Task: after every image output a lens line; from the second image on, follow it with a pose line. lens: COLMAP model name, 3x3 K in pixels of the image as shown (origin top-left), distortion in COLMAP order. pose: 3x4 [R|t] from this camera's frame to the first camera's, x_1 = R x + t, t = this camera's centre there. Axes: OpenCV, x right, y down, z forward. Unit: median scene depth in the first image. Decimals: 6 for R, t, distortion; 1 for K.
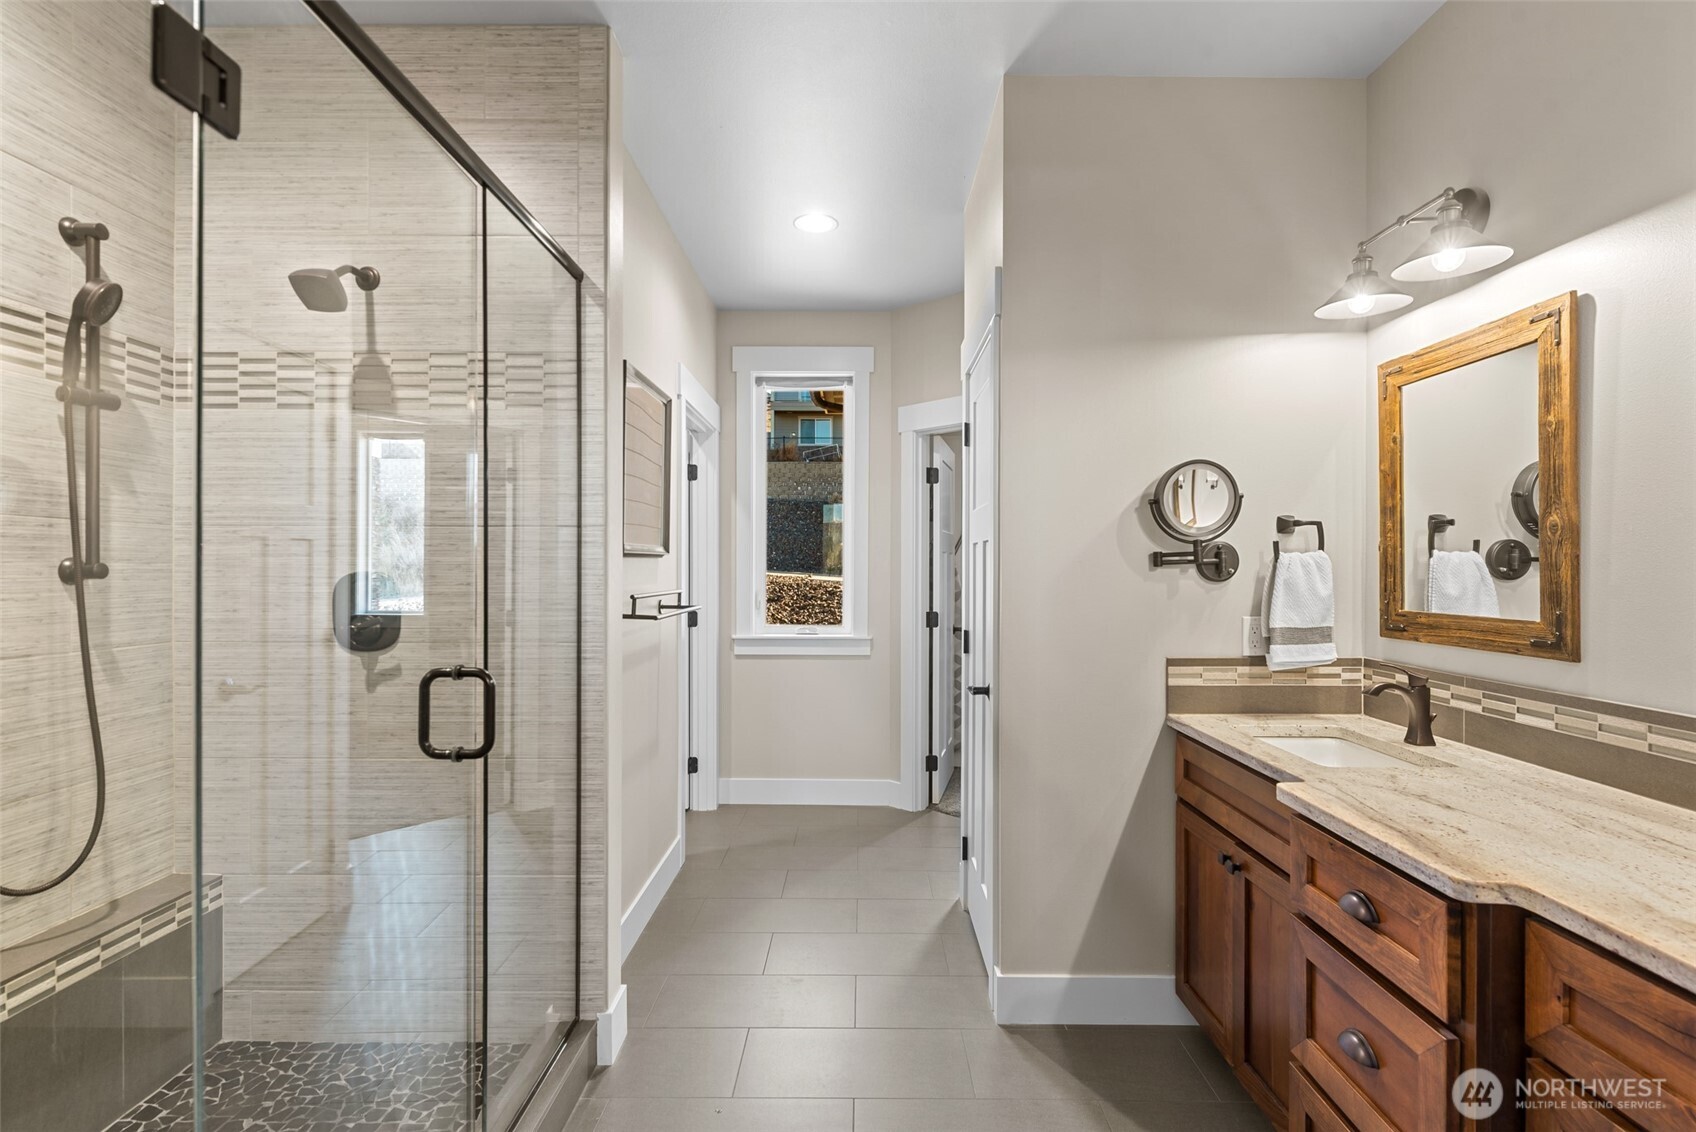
lens RADIAL K [[814.2, 0, 836.6], [0, 814.2, 565.7], [0, 0, 1]] dist [-0.001914, 0.000224]
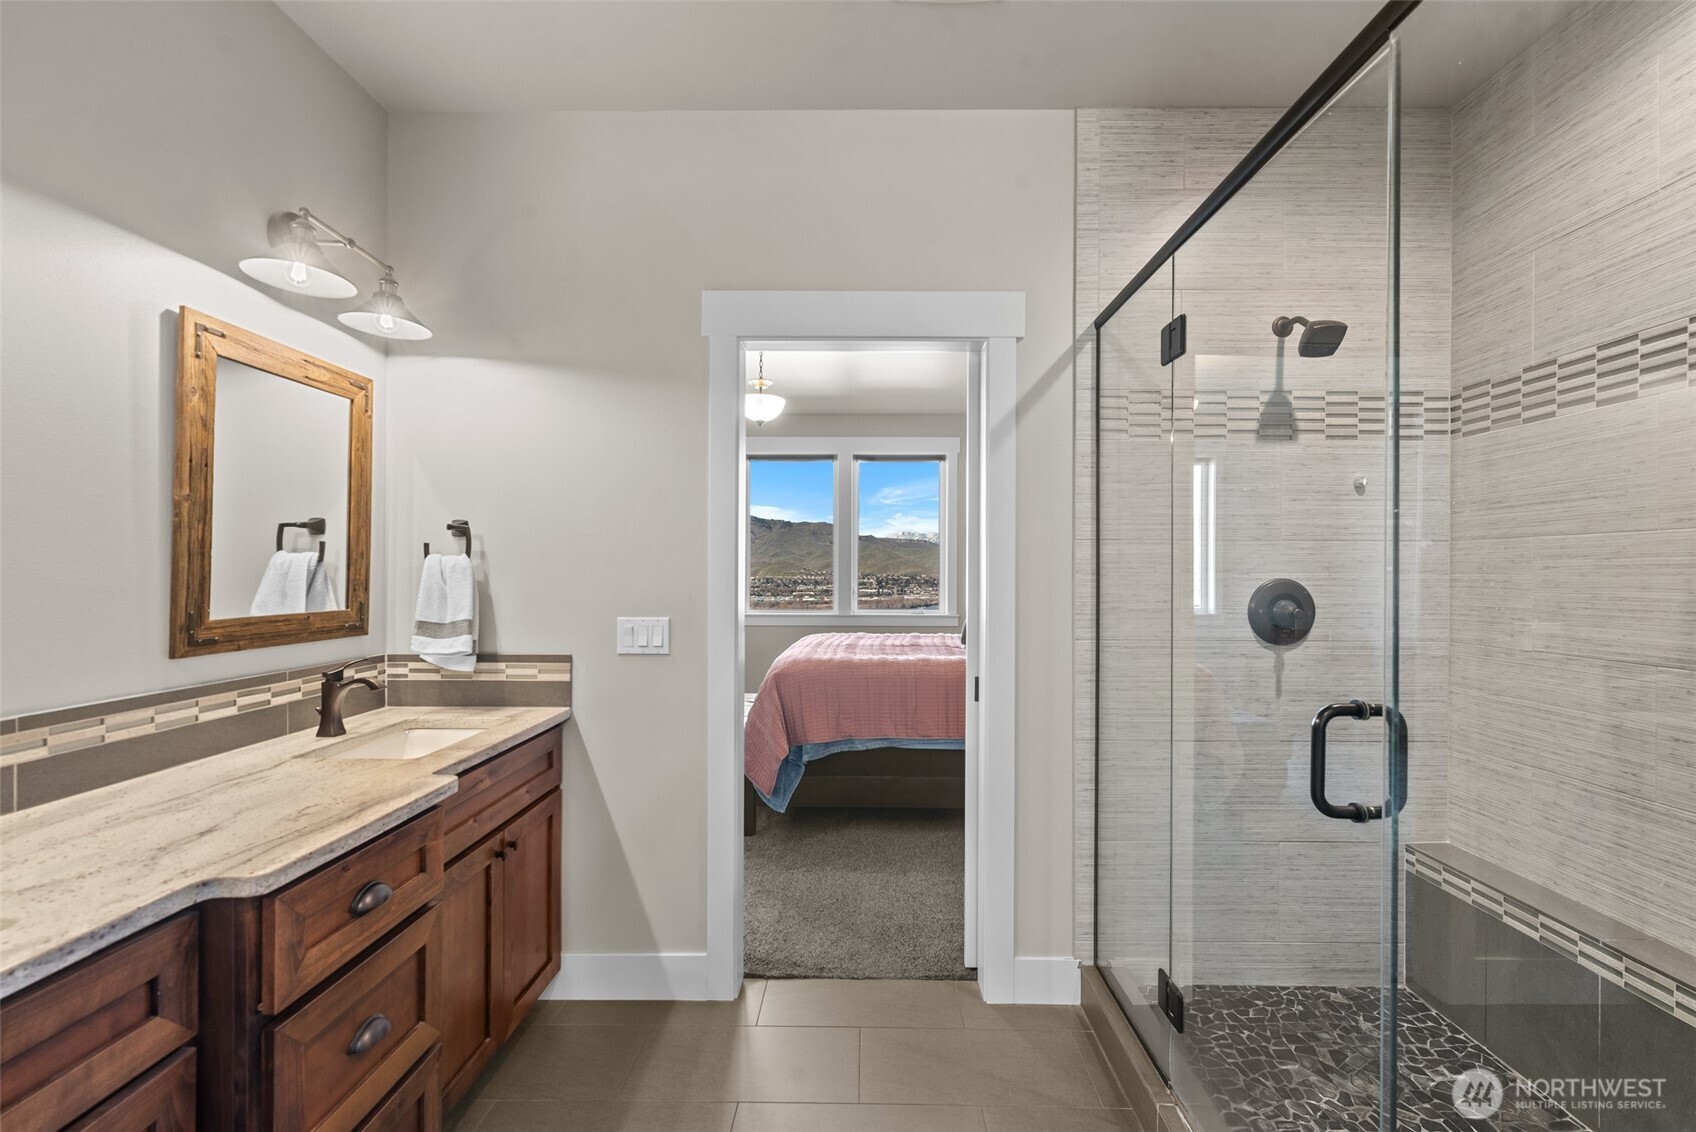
lens RADIAL K [[740.9, 0, 860.5], [0, 740.9, 566.8], [0, 0, 1]] dist [0.000812, -0.000248]
pose [[-0.999745, -0.007426, -0.021348, 0.025862], [-0.007220, 0.999927, -0.009703, 0.001862], [0.021419, -0.009546, -0.999725, 1.221541]]
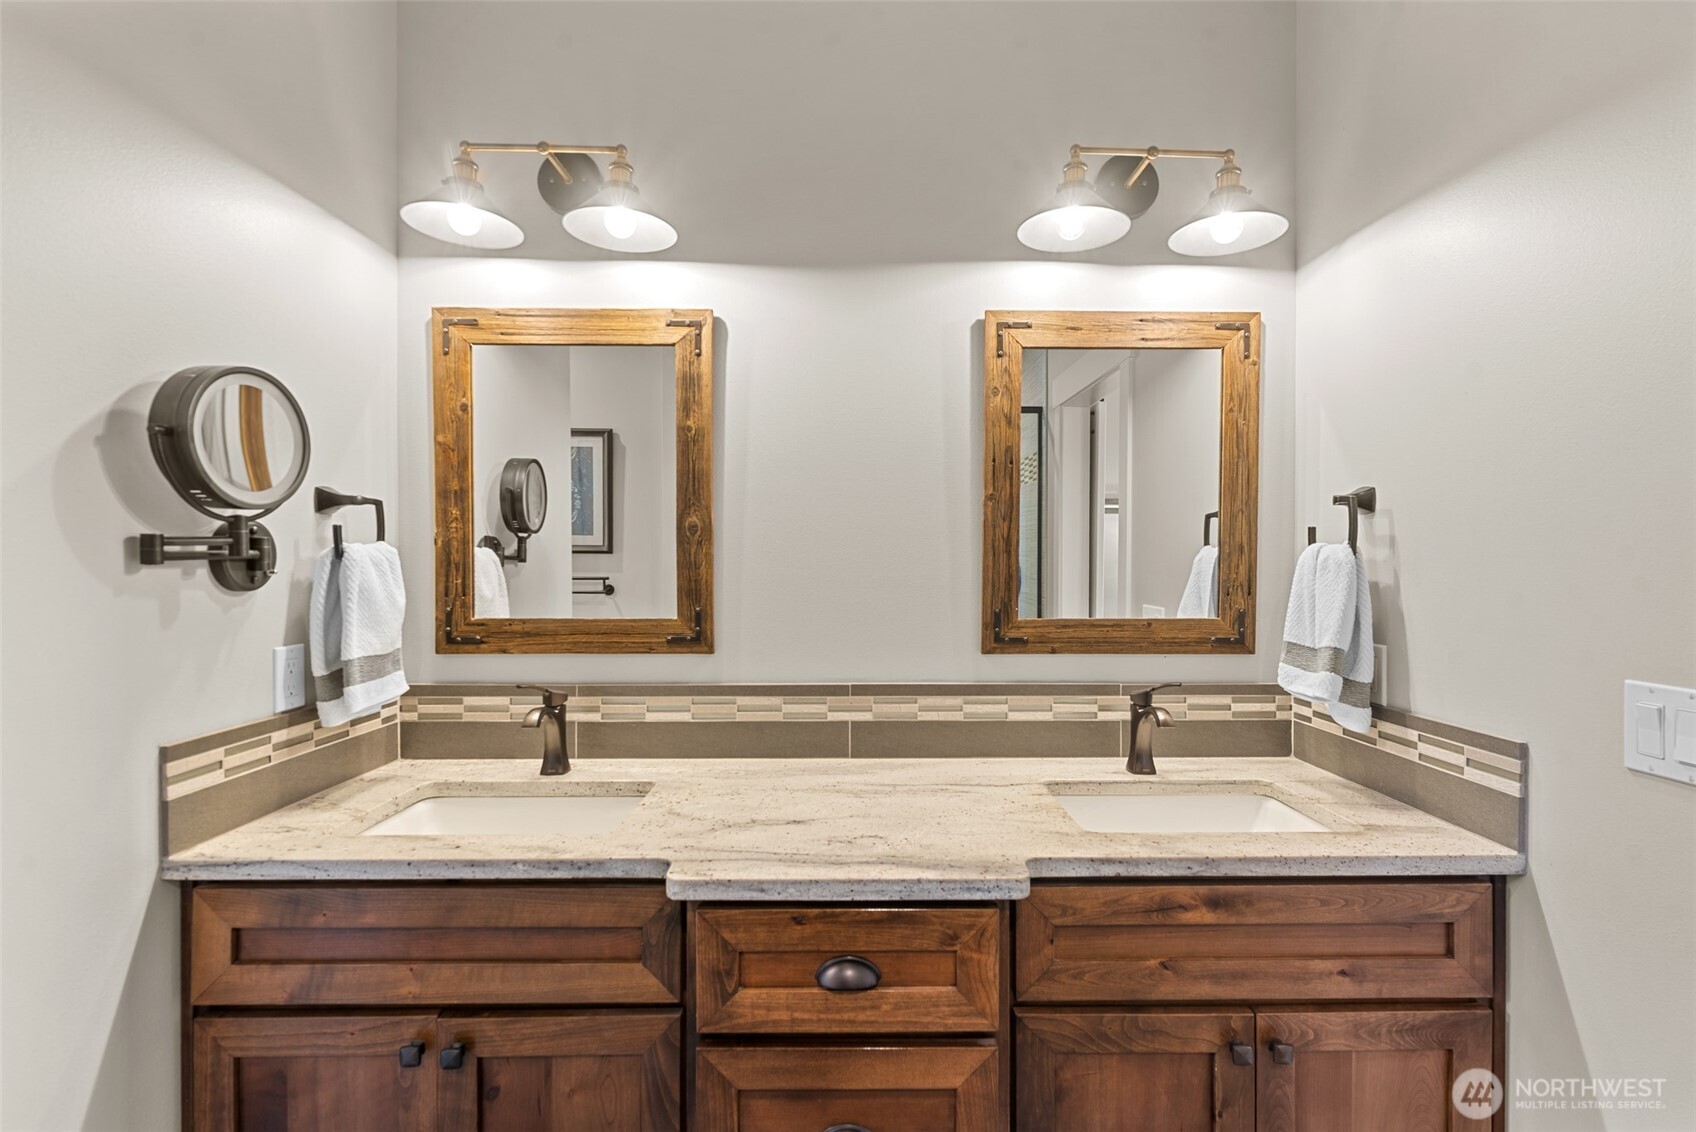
lens RADIAL K [[758.6, 0, 873.8], [0, 758.6, 568.2], [0, 0, 1]] dist [0.001187, -0.000141]
pose [[-0.039009, -0.004371, 0.999229, -0.083398], [-0.003668, 0.999984, 0.004231, 0.000013], [-0.999232, -0.003500, -0.039025, 0.625572]]
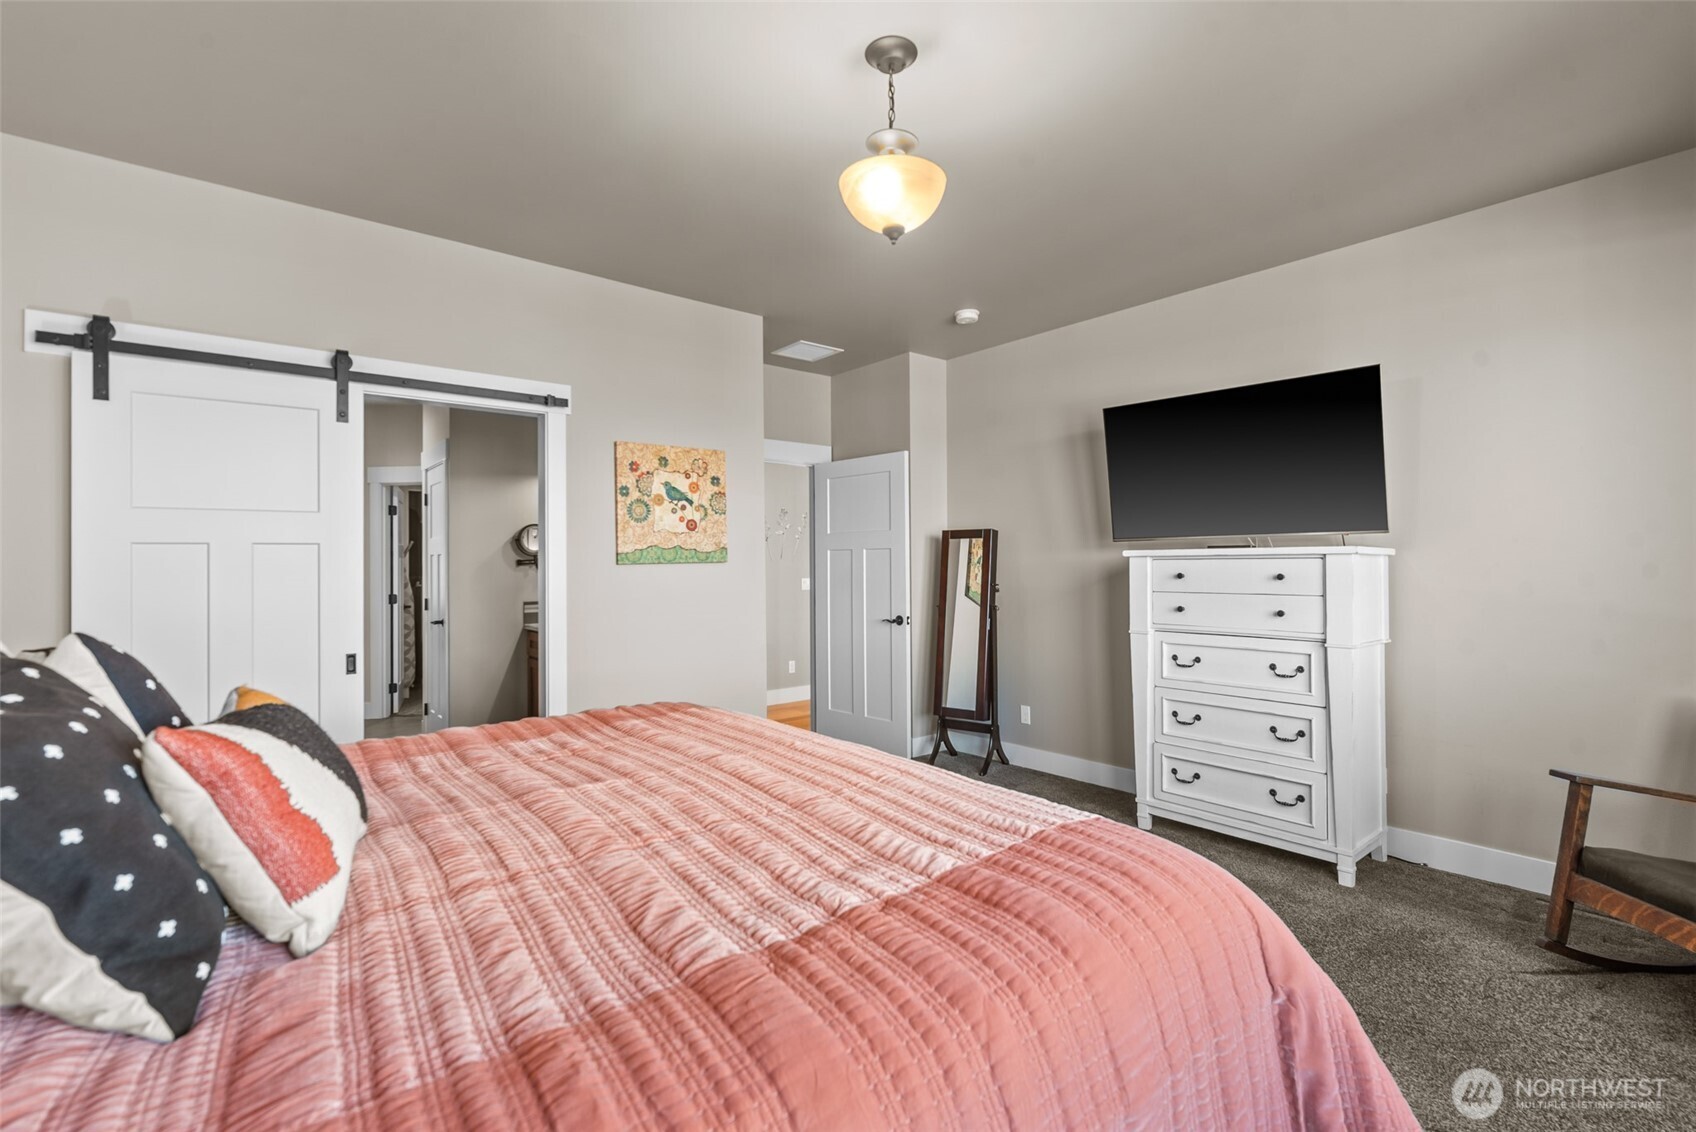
lens RADIAL K [[748.3, 0, 858.2], [0, 748.3, 551.0], [0, 0, 1]] dist [0.002304, 0.000257]
pose [[0.741152, -0.001279, 0.671336, -0.405115], [0.010732, 0.999893, -0.009944, -0.009596], [-0.671252, 0.014575, 0.741086, -1.499485]]
